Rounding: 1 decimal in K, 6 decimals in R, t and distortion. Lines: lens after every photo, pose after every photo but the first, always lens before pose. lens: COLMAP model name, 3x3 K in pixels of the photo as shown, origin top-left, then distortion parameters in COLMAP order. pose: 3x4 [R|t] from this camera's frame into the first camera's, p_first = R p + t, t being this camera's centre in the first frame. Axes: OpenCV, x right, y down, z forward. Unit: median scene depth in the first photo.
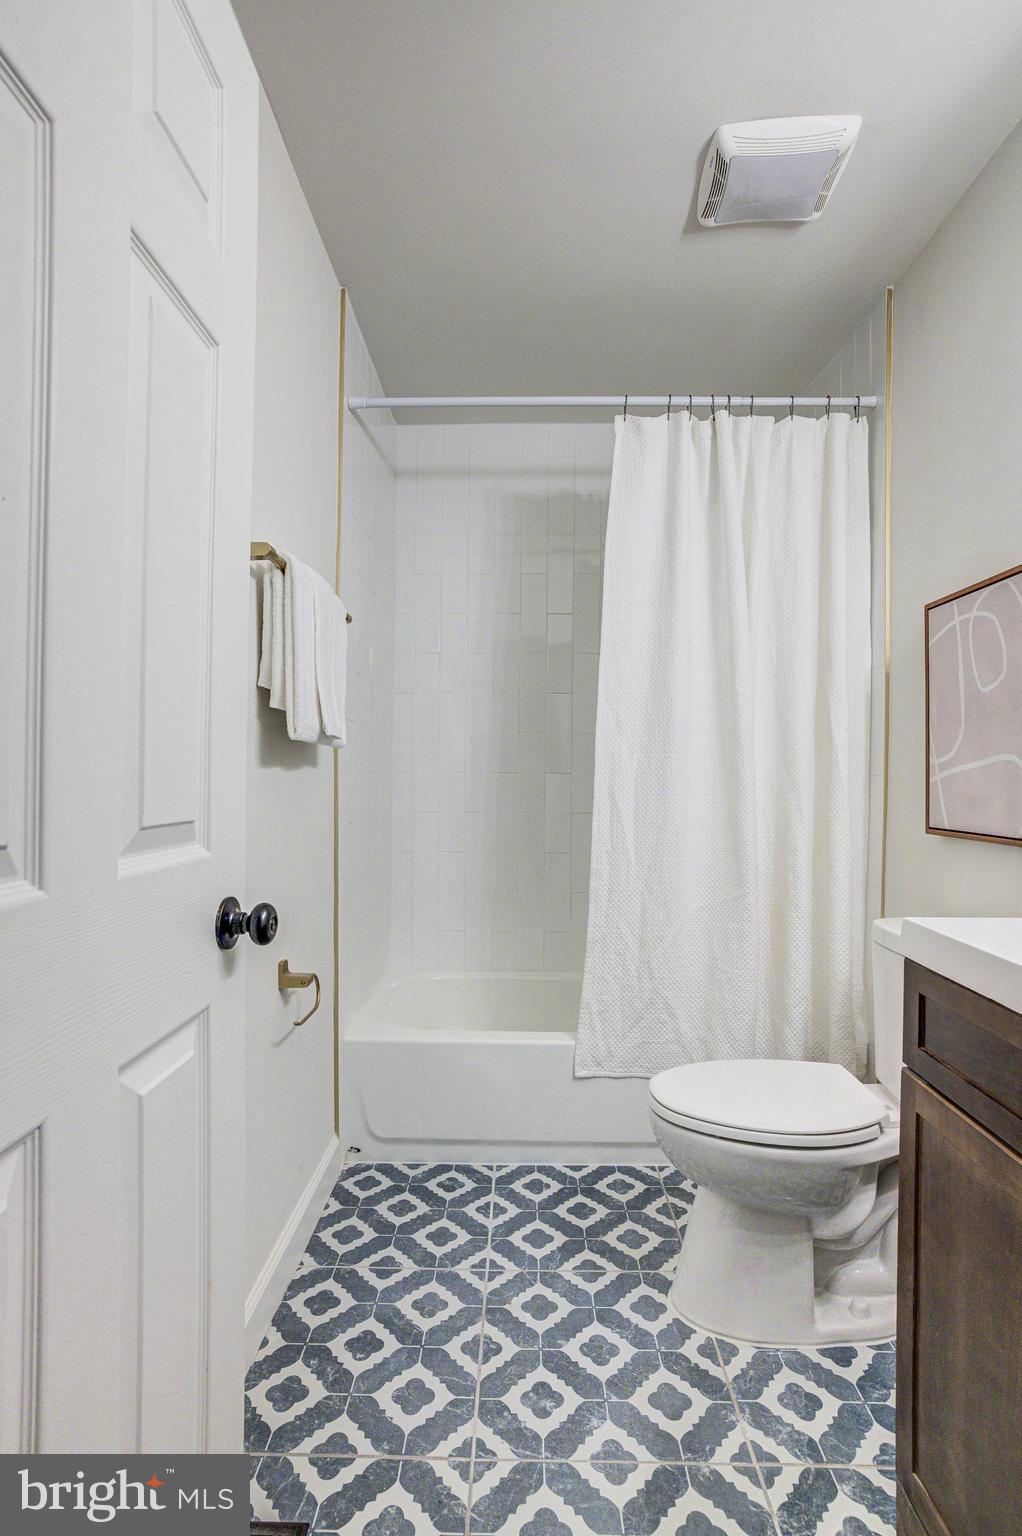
lens RADIAL K [[754.4, 0, 515.9], [0, 754.4, 779.6], [0, 0, 1]] dist [-0.064212, 0.035840]
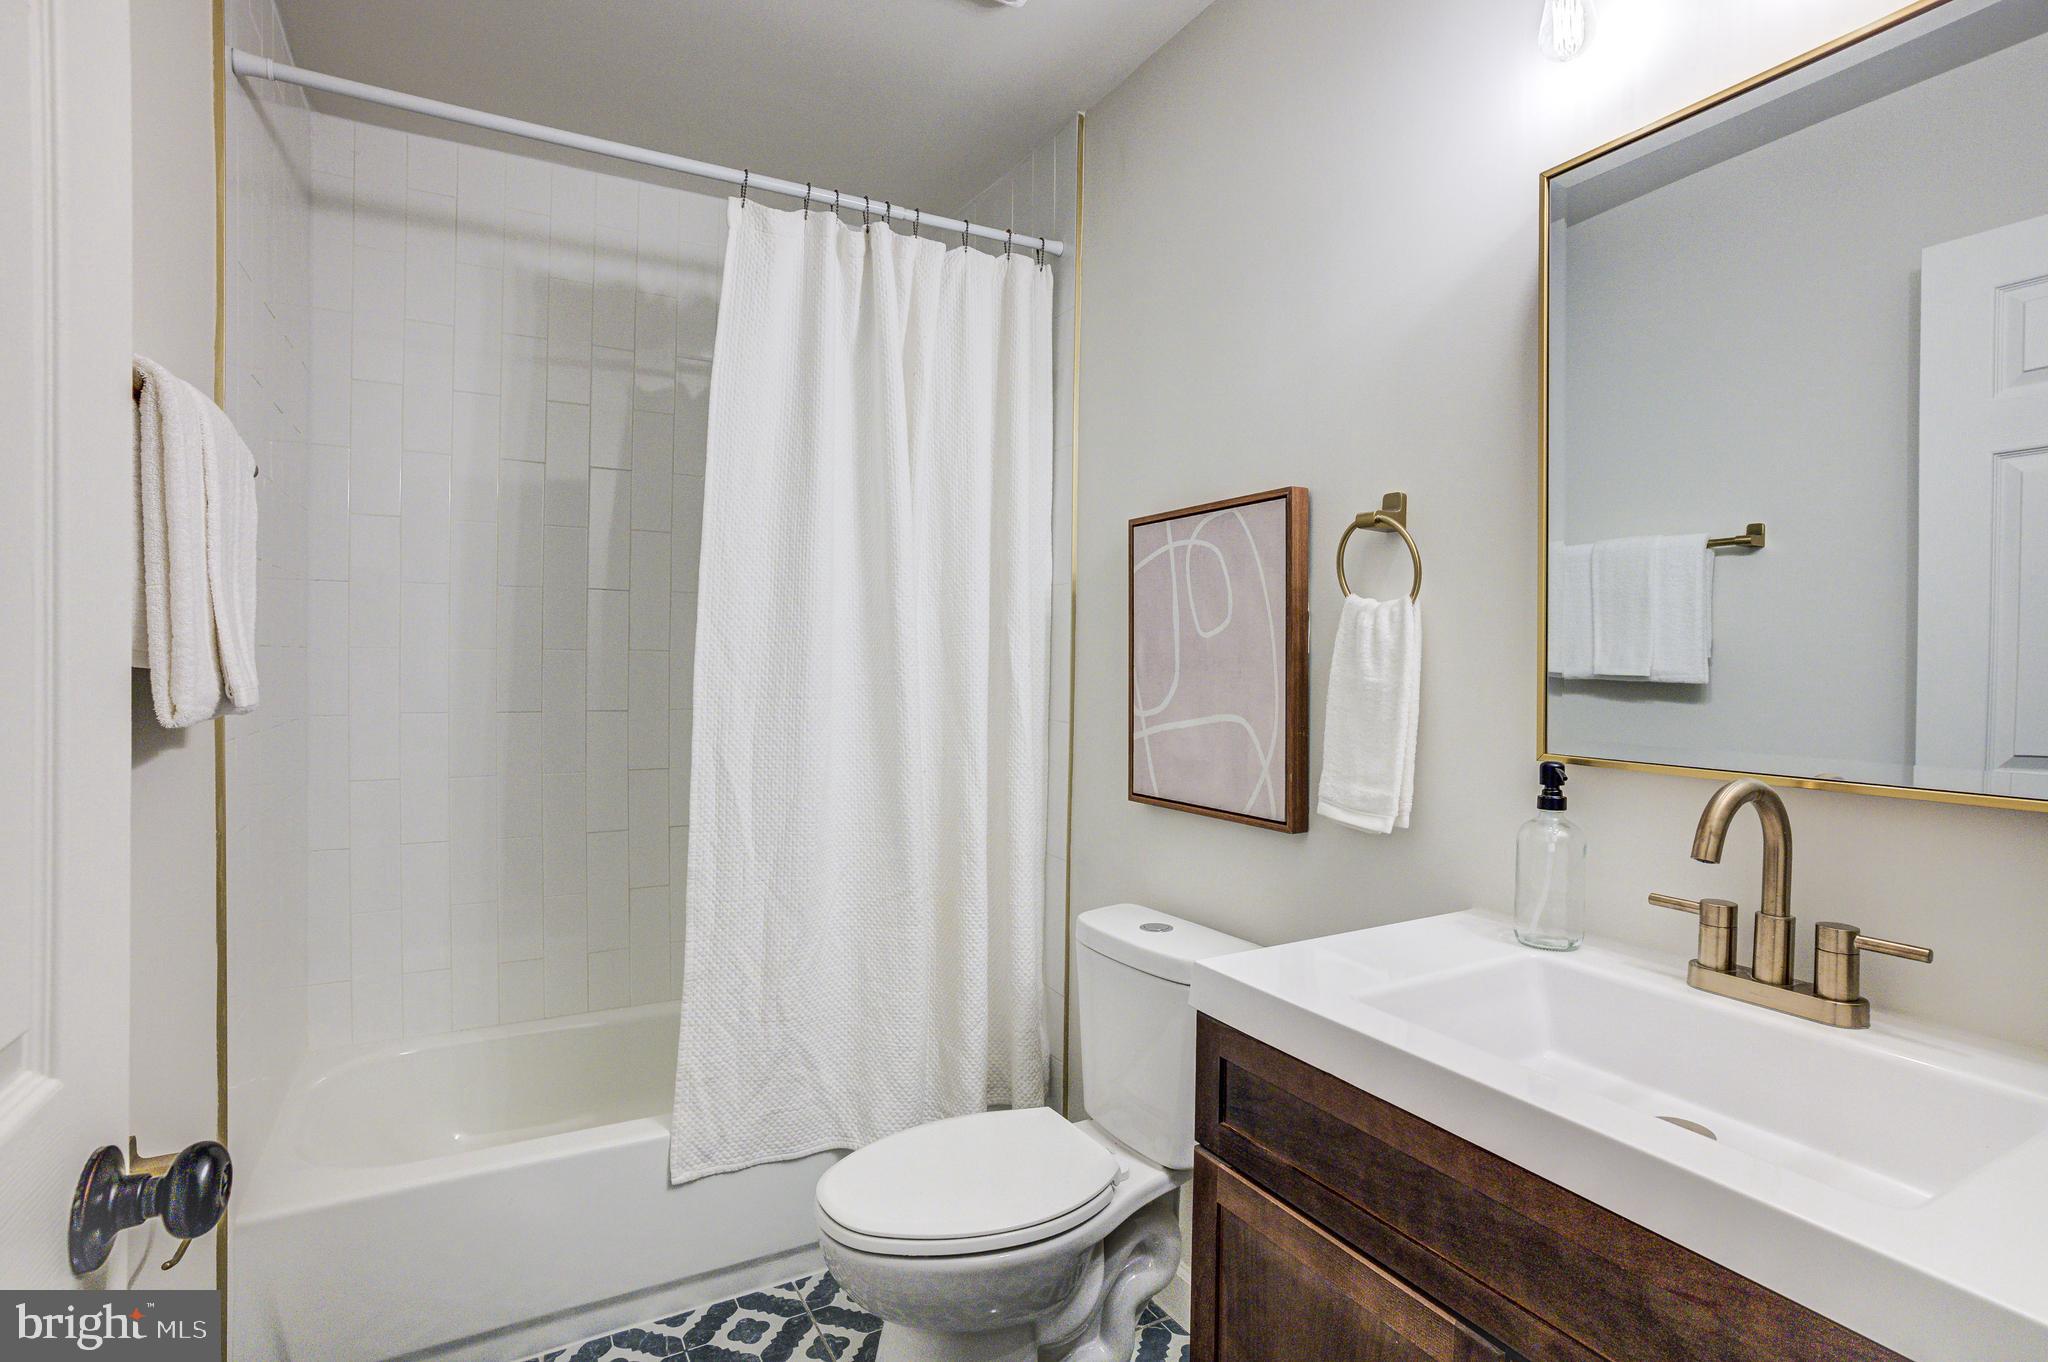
lens RADIAL K [[1005.9, 0, 1011.9], [0, 1005.9, 669.3], [0, 0, 1]] dist [-0.064212, 0.035840]
pose [[0.866751, -0.006305, 0.498701, -0.094942], [0.000114, 0.999923, 0.012443, -0.073861], [-0.498741, -0.010728, 0.866685, 0.093140]]
